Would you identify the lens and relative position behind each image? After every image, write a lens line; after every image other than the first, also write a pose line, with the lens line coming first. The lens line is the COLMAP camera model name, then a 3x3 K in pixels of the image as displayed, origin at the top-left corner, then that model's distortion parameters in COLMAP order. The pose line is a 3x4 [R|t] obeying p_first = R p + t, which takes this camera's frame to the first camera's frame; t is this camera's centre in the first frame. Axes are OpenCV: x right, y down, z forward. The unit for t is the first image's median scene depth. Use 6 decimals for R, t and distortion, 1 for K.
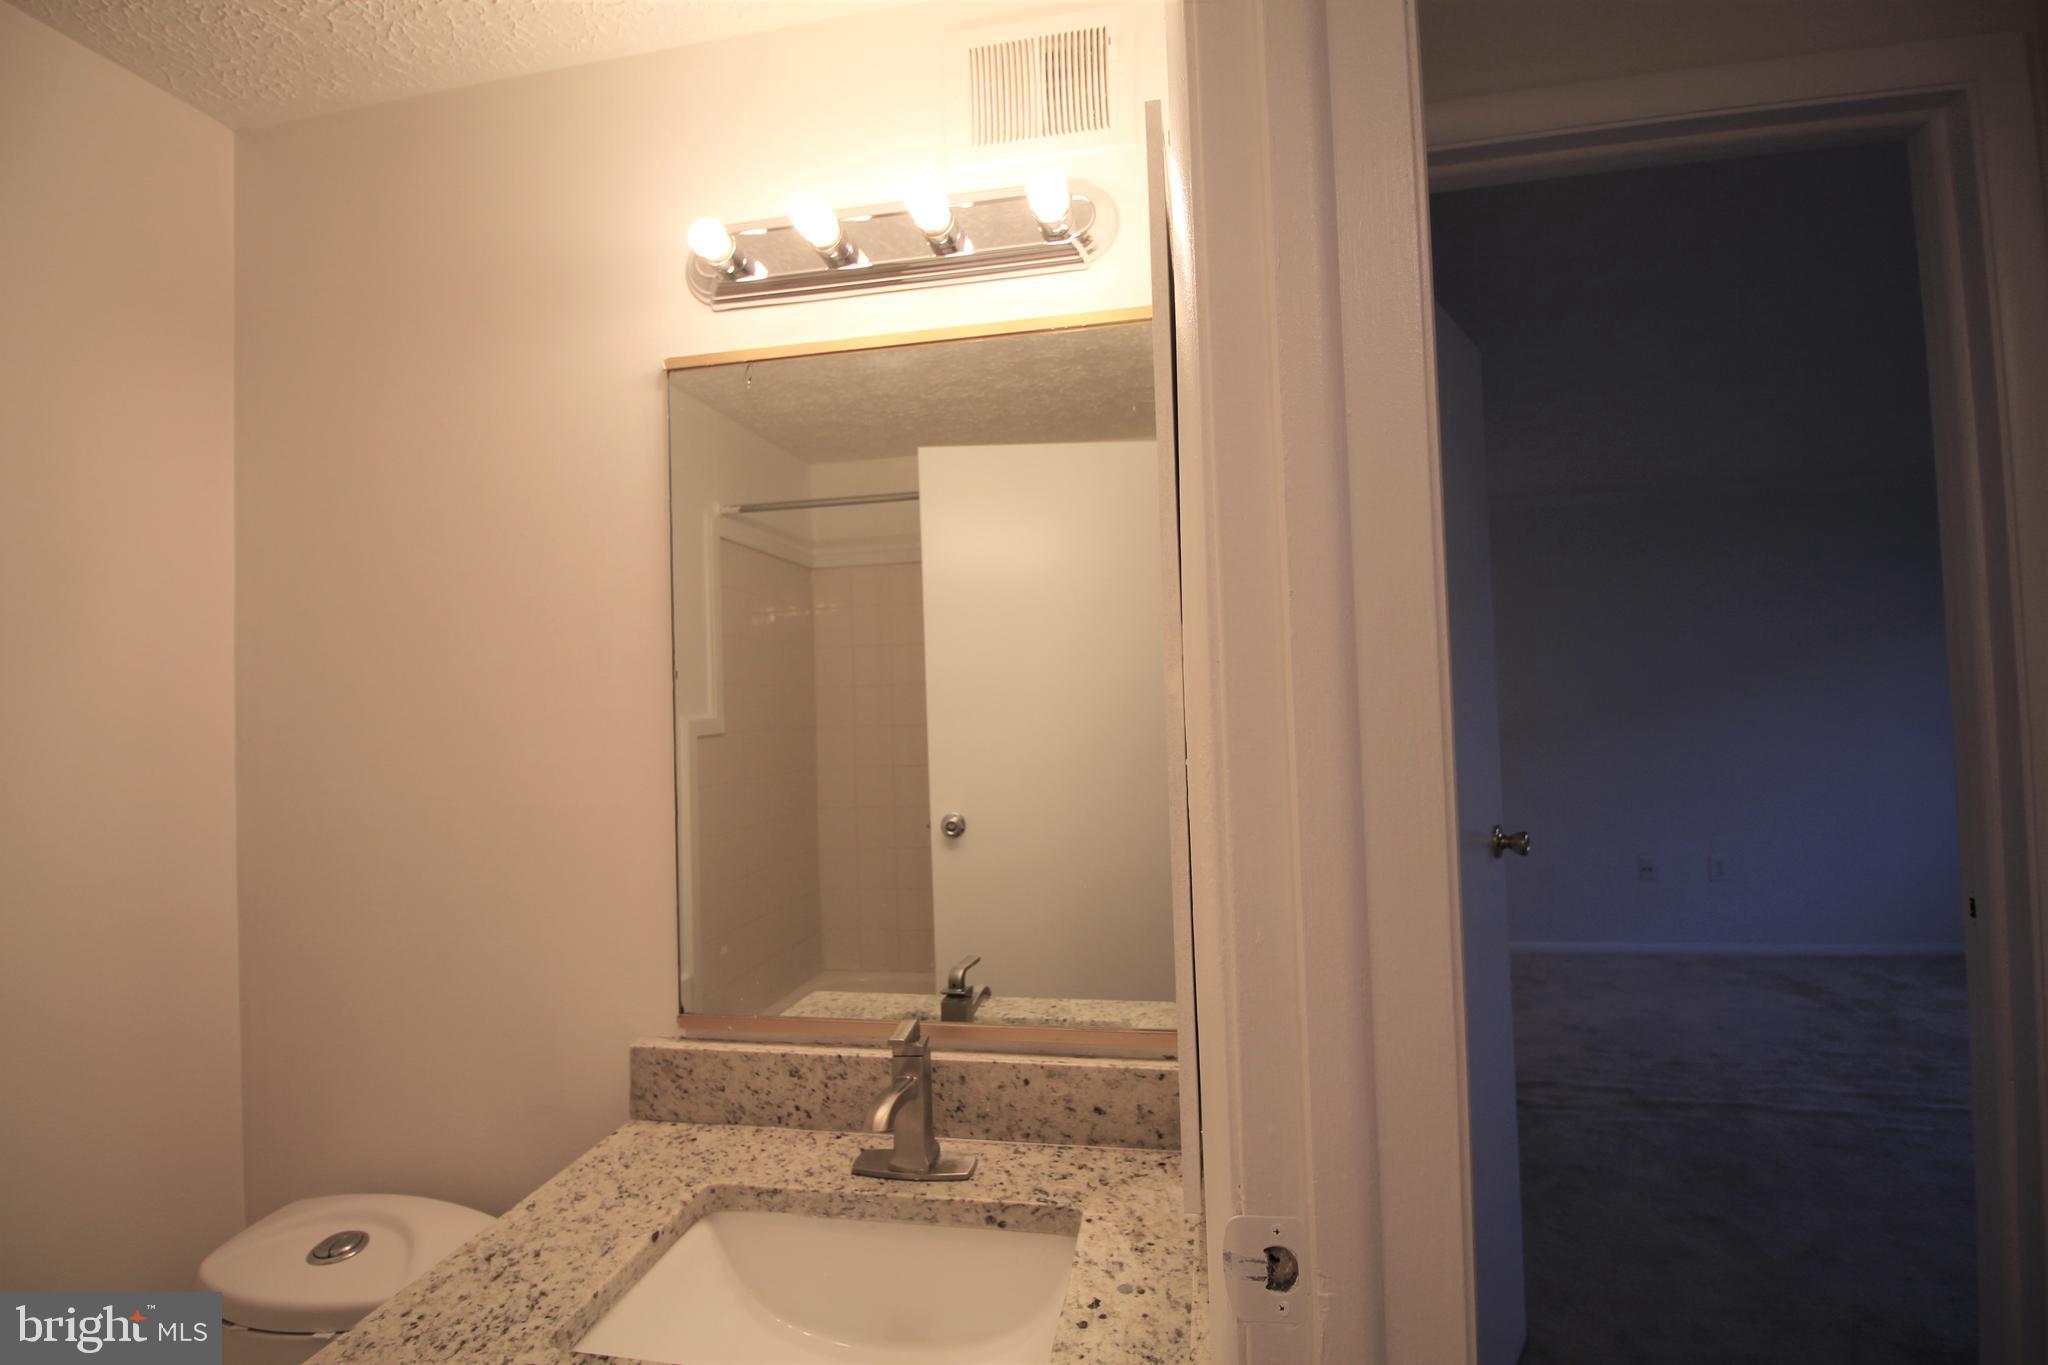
lens RADIAL K [[951.4, 0, 1037.7], [0, 951.4, 675.7], [0, 0, 1]] dist [-0.001589, -0.011675]
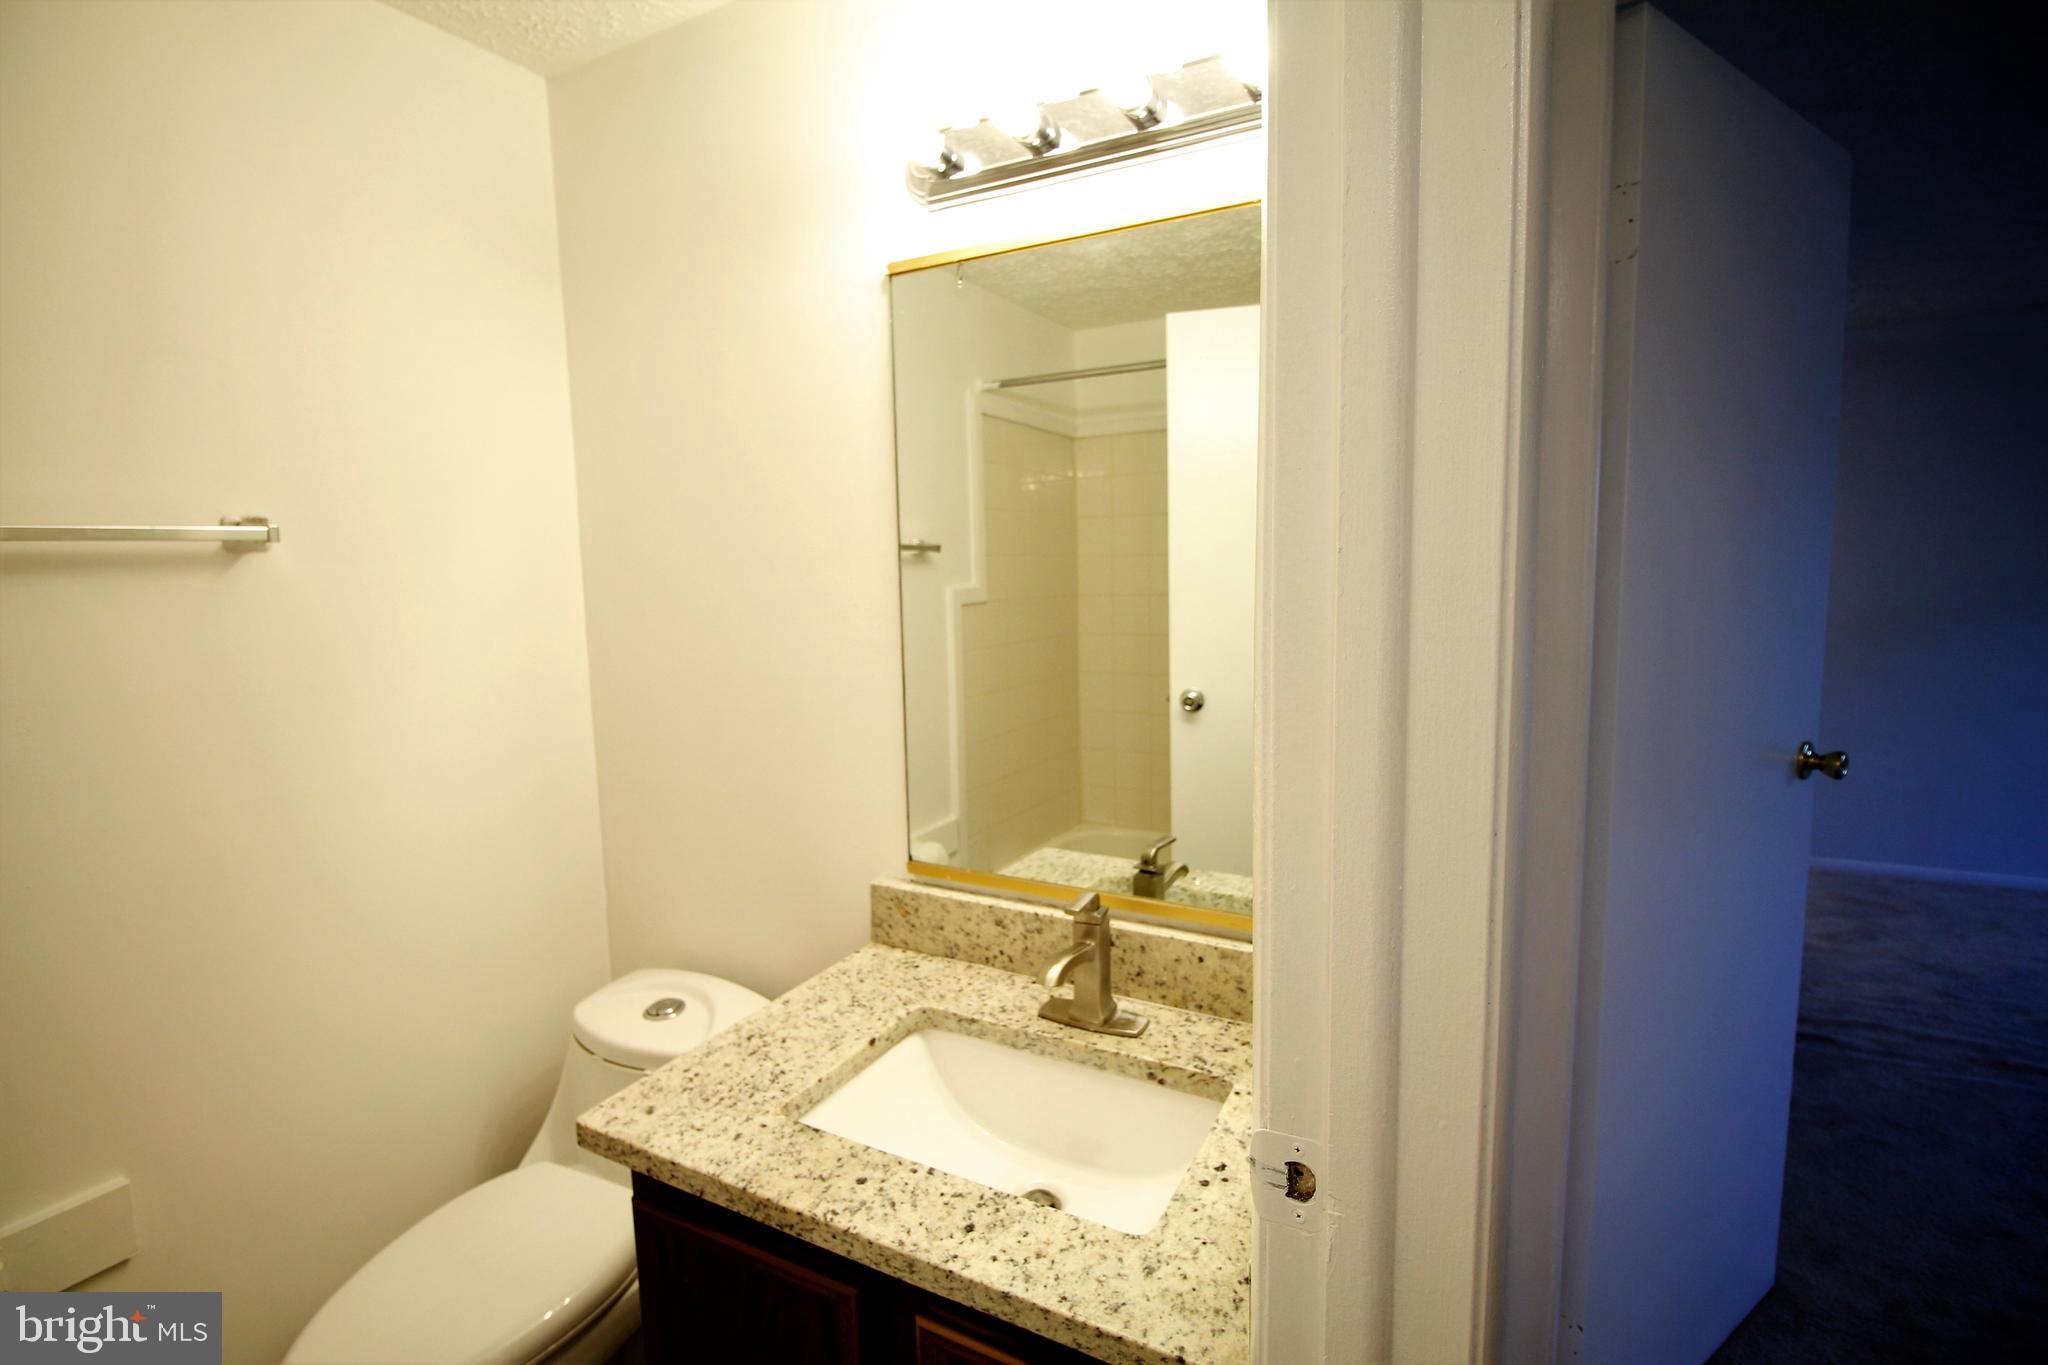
lens RADIAL K [[951.4, 0, 1037.7], [0, 951.4, 675.7], [0, 0, 1]] dist [-0.001589, -0.011675]
pose [[0.952931, 0.049232, -0.299165, 0.123945], [-0.003233, 0.988322, 0.152345, -0.050203], [0.303171, -0.144207, 0.941962, -0.010858]]
